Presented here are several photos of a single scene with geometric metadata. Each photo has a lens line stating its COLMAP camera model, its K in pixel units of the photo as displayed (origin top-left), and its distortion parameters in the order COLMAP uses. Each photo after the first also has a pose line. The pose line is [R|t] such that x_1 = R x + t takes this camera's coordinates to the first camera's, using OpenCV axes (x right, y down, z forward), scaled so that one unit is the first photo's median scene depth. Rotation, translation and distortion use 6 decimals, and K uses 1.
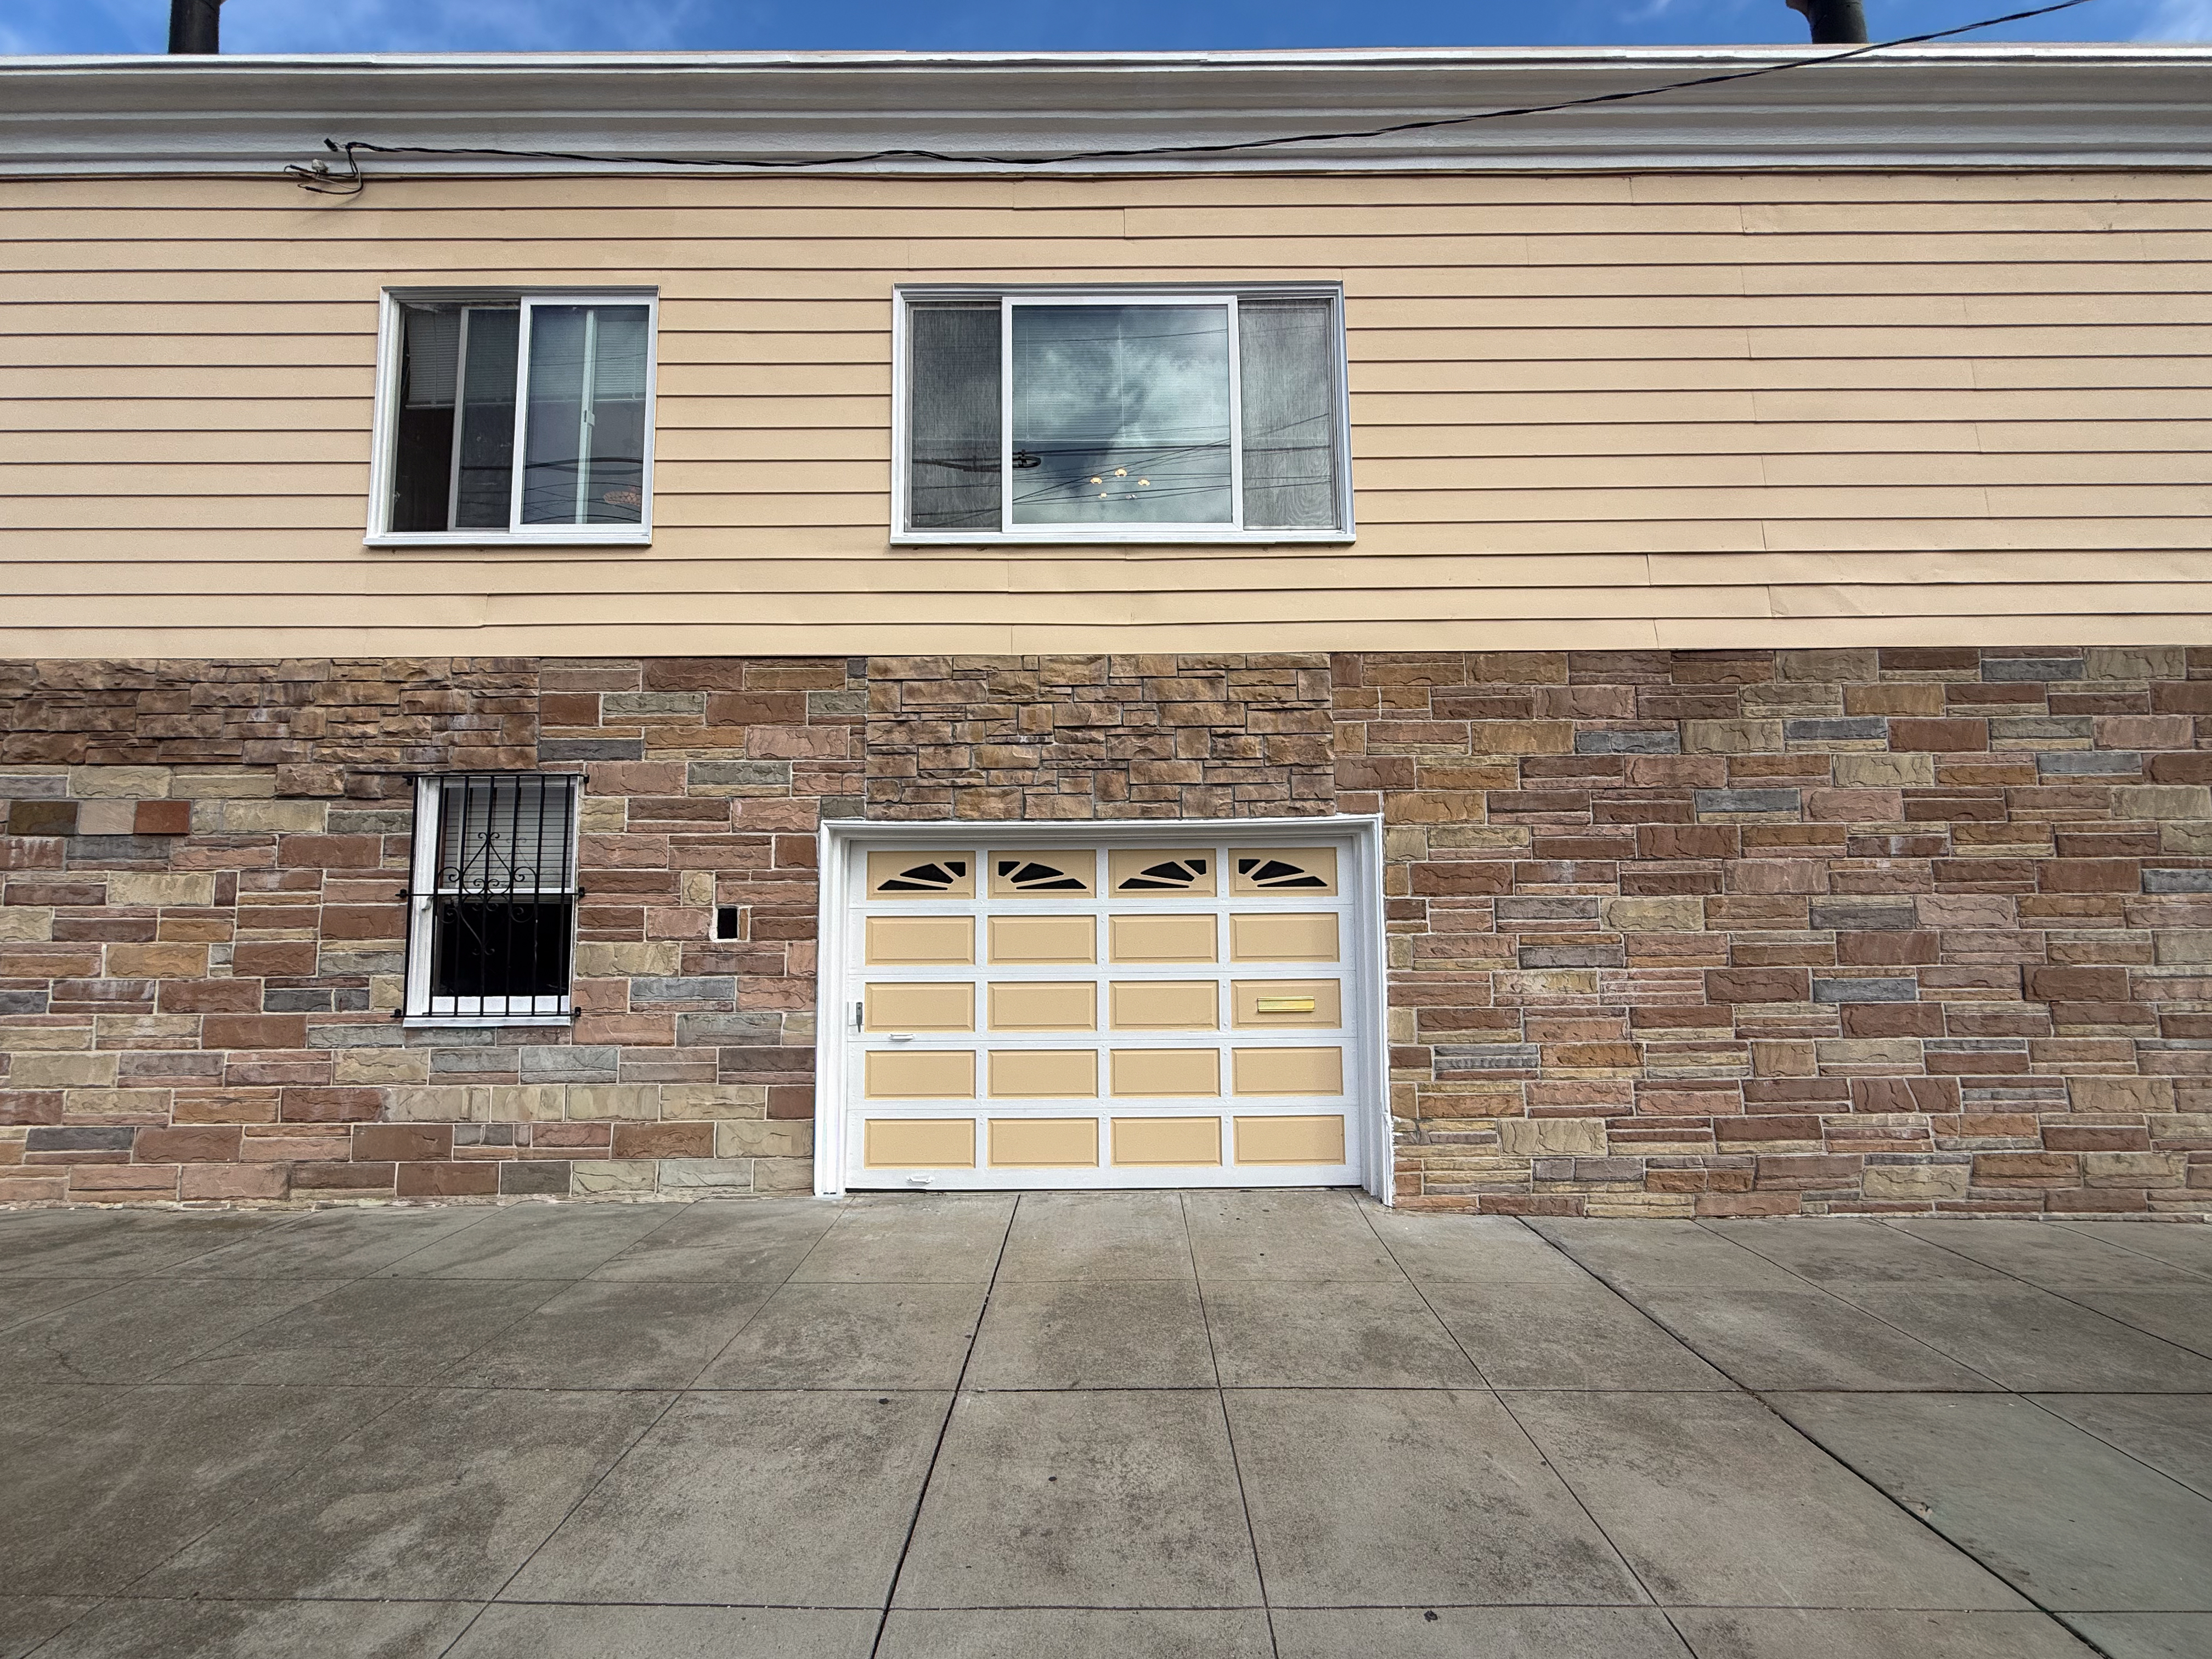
lens RADIAL K [[888.2, 0, 1105.0], [0, 888.2, 832.0], [0, 0, 1]] dist [-0.000252, 0.000156]
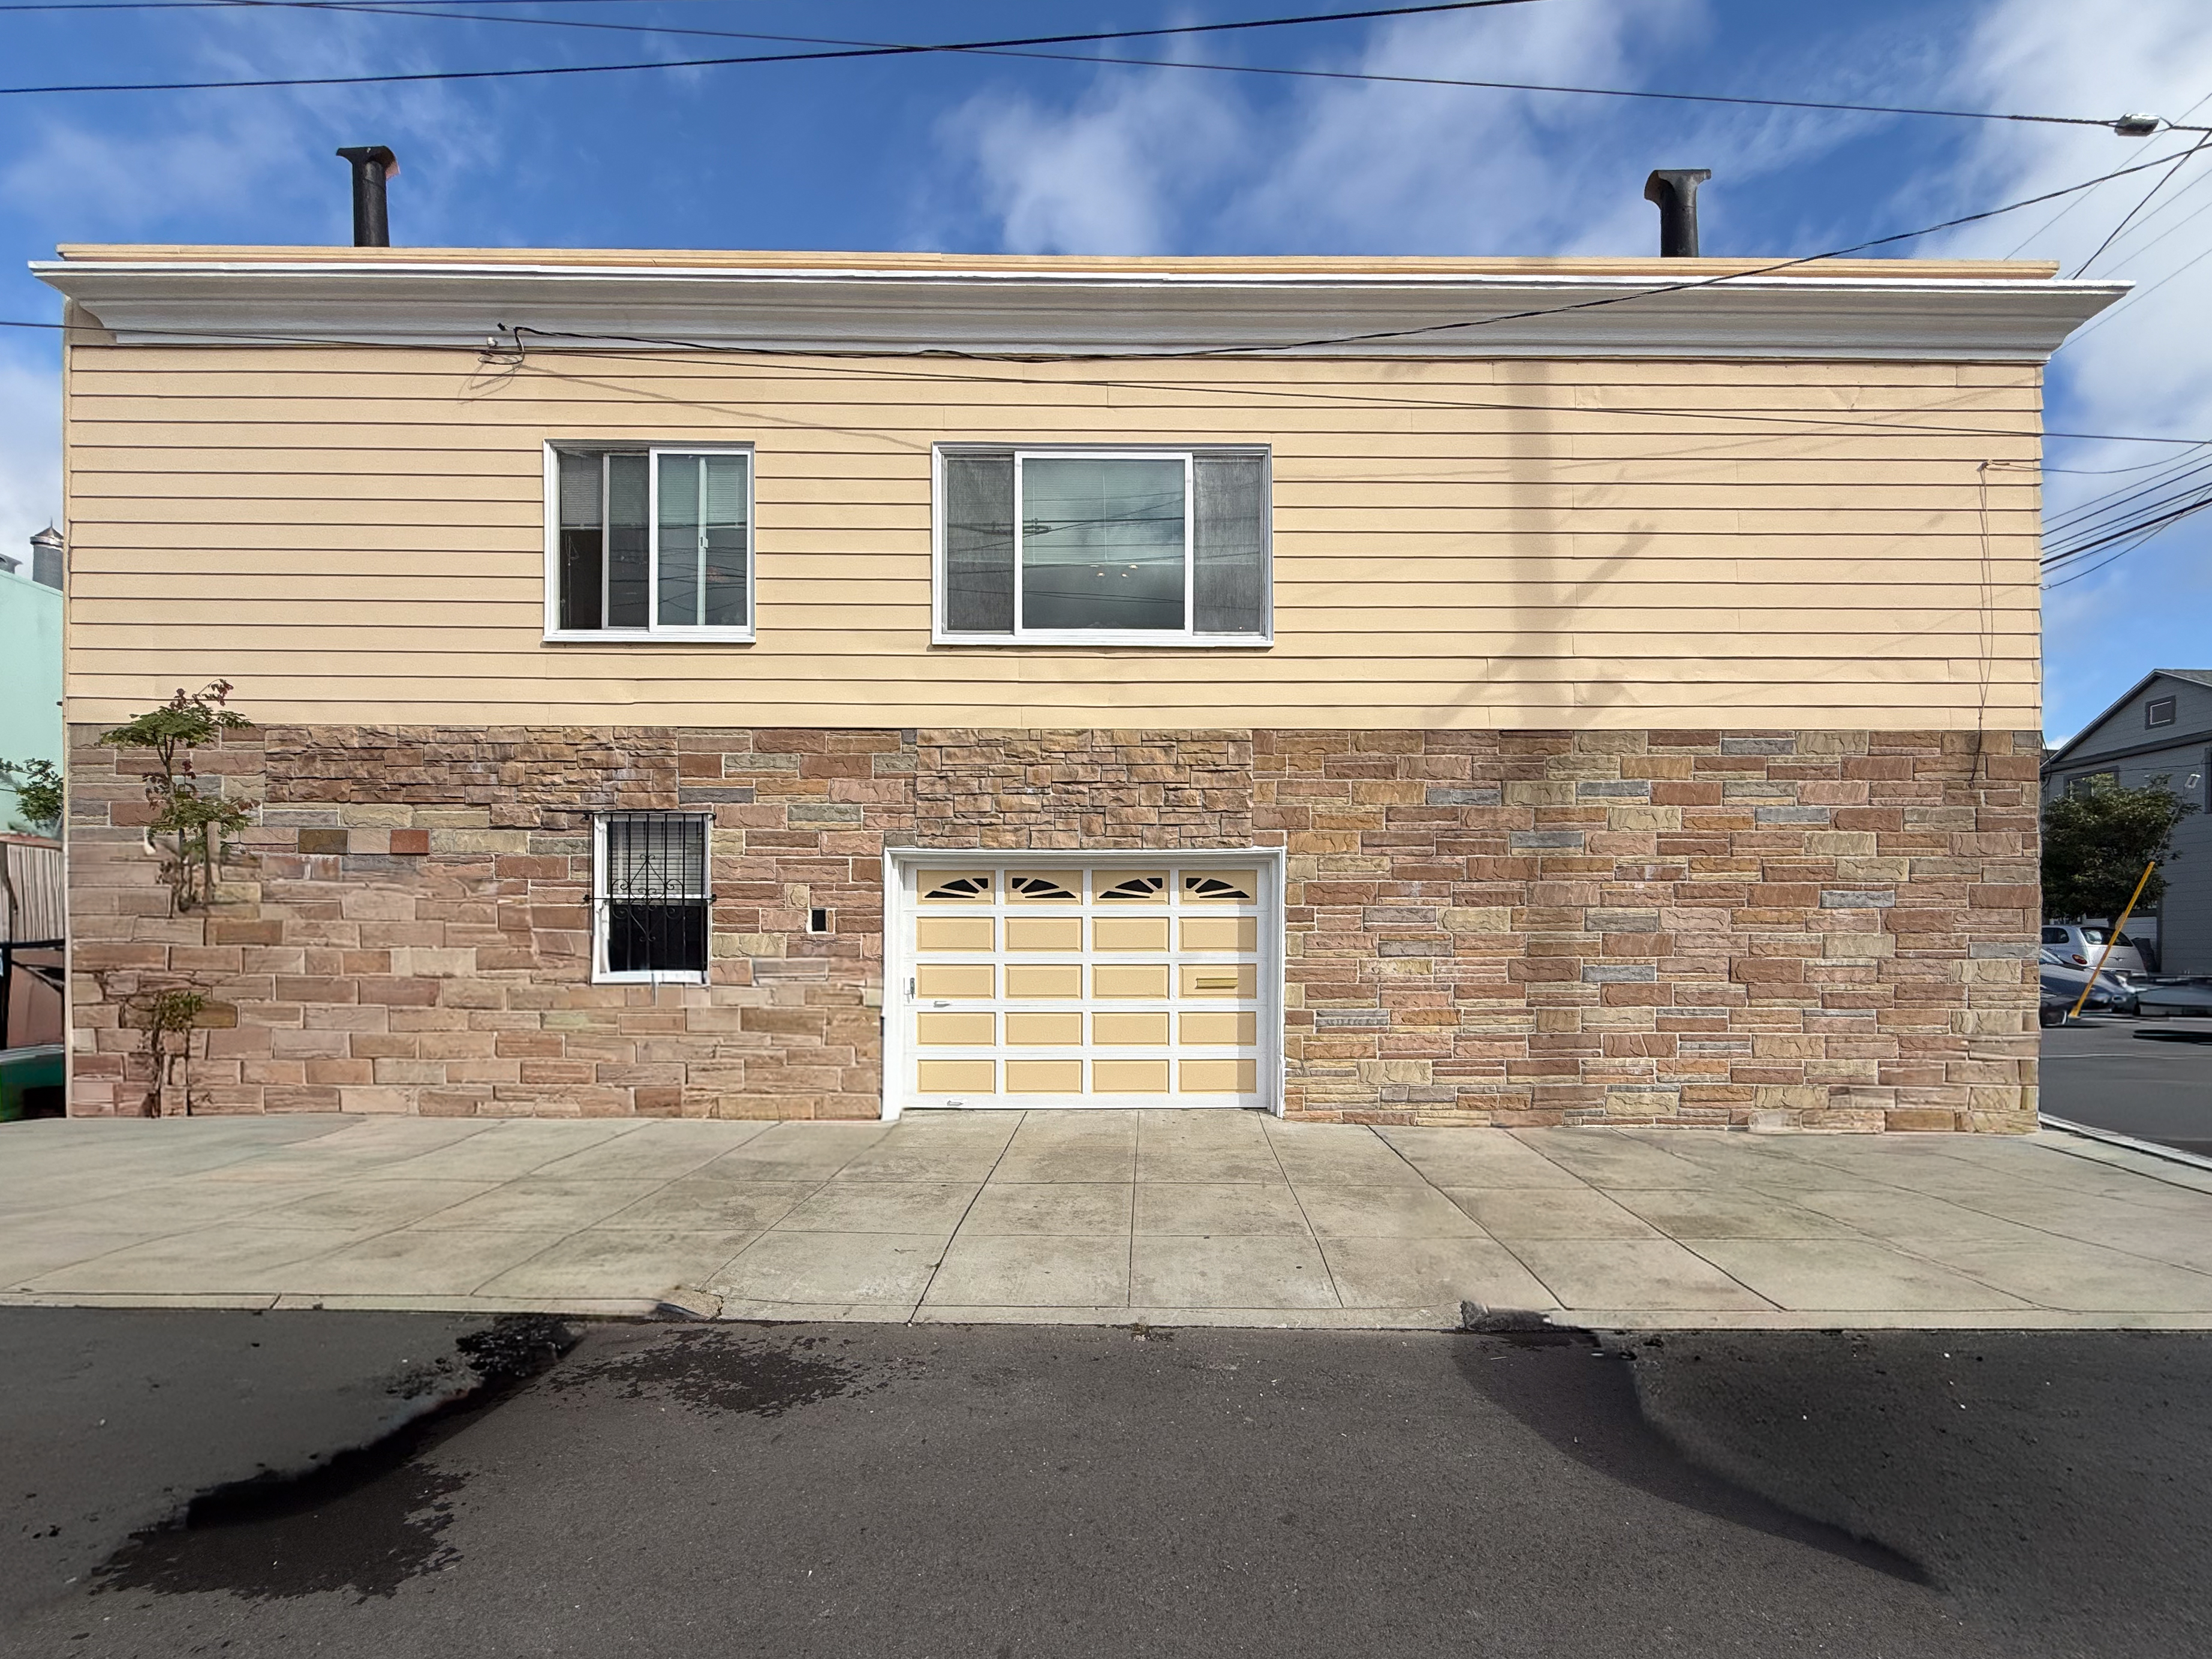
lens RADIAL K [[888.2, 0, 1135.8], [0, 888.2, 898.8], [0, 0, 1]] dist [-0.000252, 0.000156]
pose [[0.999891, 0.008469, 0.012097, 0.058744], [-0.009270, 0.997661, 0.067728, -0.031277], [-0.011495, -0.067833, 0.997630, -0.400629]]
